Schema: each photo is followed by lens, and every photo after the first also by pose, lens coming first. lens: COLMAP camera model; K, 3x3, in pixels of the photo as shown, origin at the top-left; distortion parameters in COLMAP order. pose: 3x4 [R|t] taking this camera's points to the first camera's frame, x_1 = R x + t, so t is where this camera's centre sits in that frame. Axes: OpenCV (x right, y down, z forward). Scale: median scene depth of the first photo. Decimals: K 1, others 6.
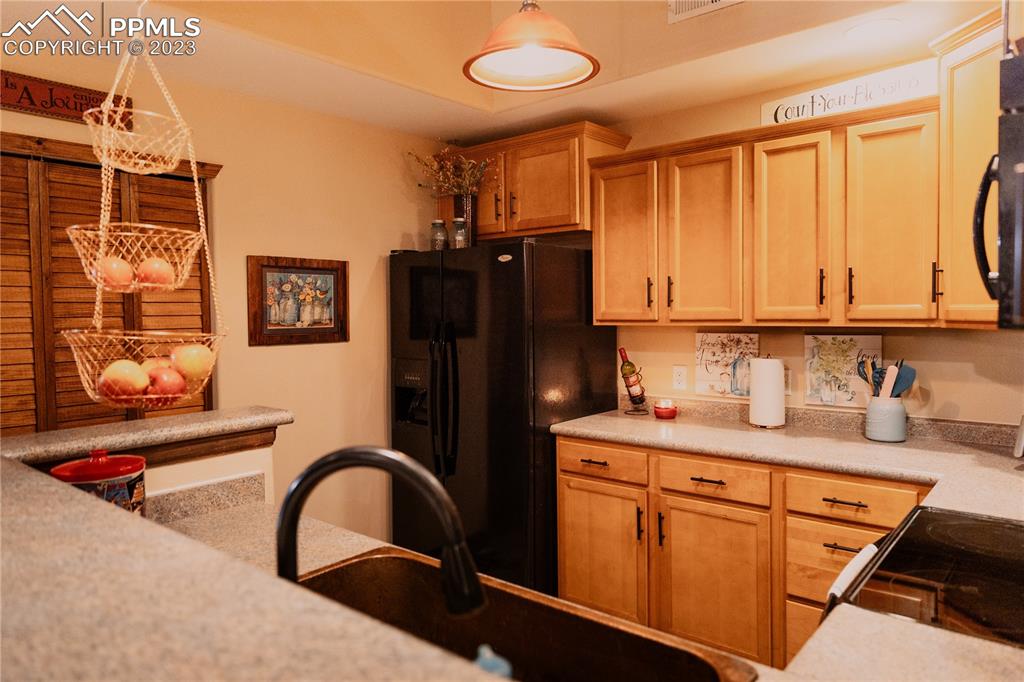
lens RADIAL K [[674.4, 0, 512.0], [0, 674.4, 341.0], [0, 0, 1]] dist [0.004379, 0.002058]
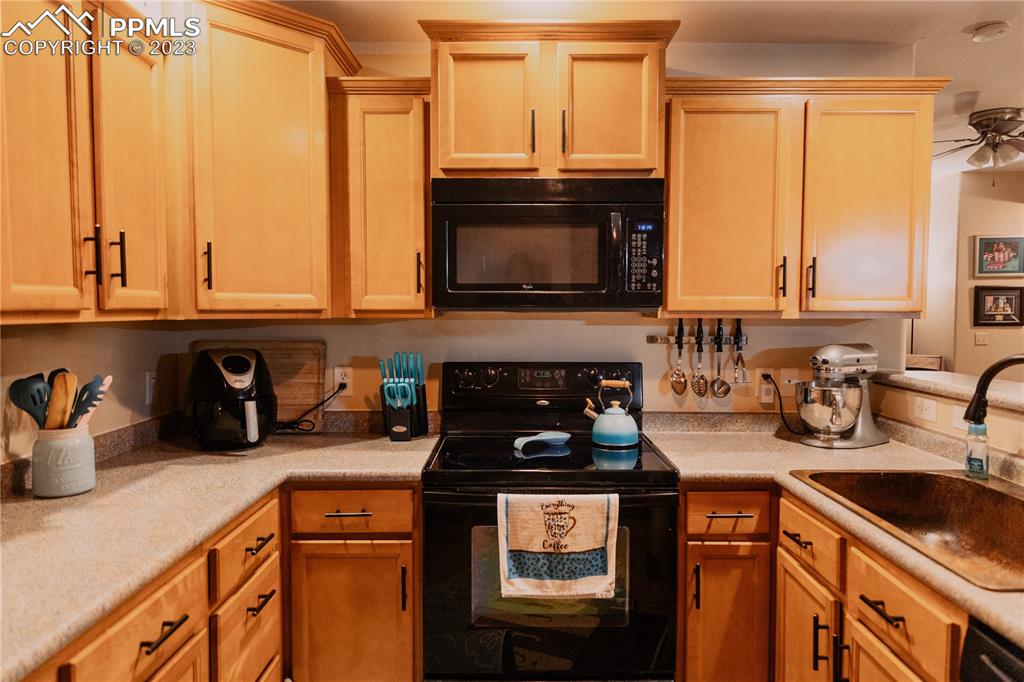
lens RADIAL K [[682.9, 0, 512.0], [0, 682.9, 341.0], [0, 0, 1]] dist [0.021980, 0.001411]
pose [[-0.642249, -0.026440, 0.766040, -0.218071], [0.041486, 0.996741, 0.069185, -0.027536], [-0.765372, 0.076214, -0.639059, 0.956168]]
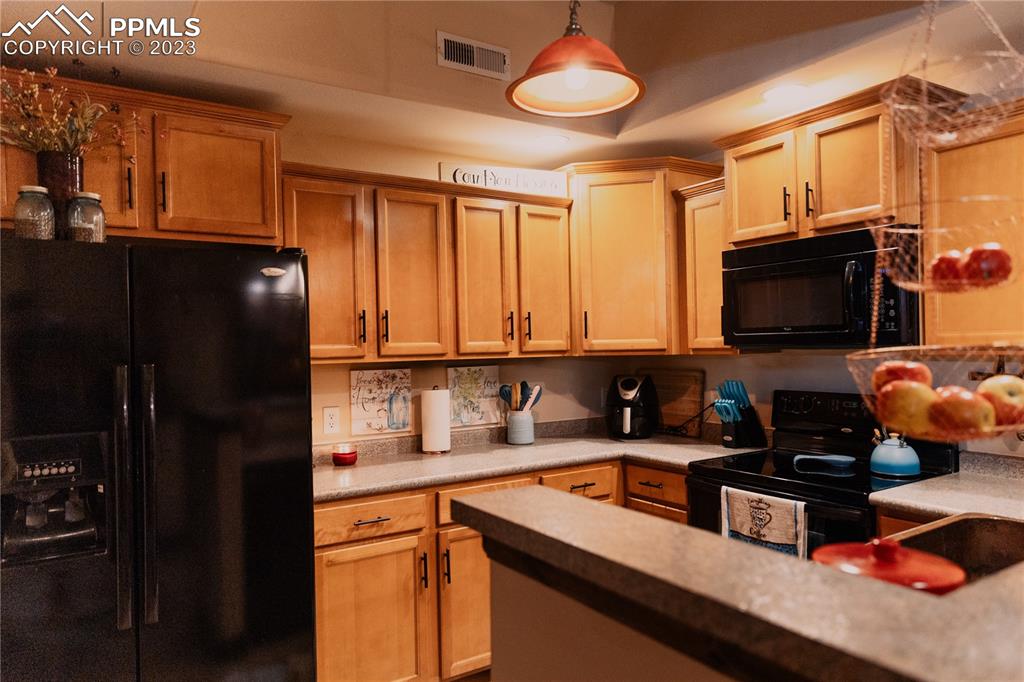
lens RADIAL K [[678.7, 0, 510.3], [0, 678.7, 352.2], [0, 0, 1]] dist [0.025901, 0.001419]
pose [[0.289559, -0.004087, 0.957152, -0.637446], [0.059549, 0.998131, -0.013753, -0.012831], [-0.955306, 0.060979, 0.289261, 0.550885]]
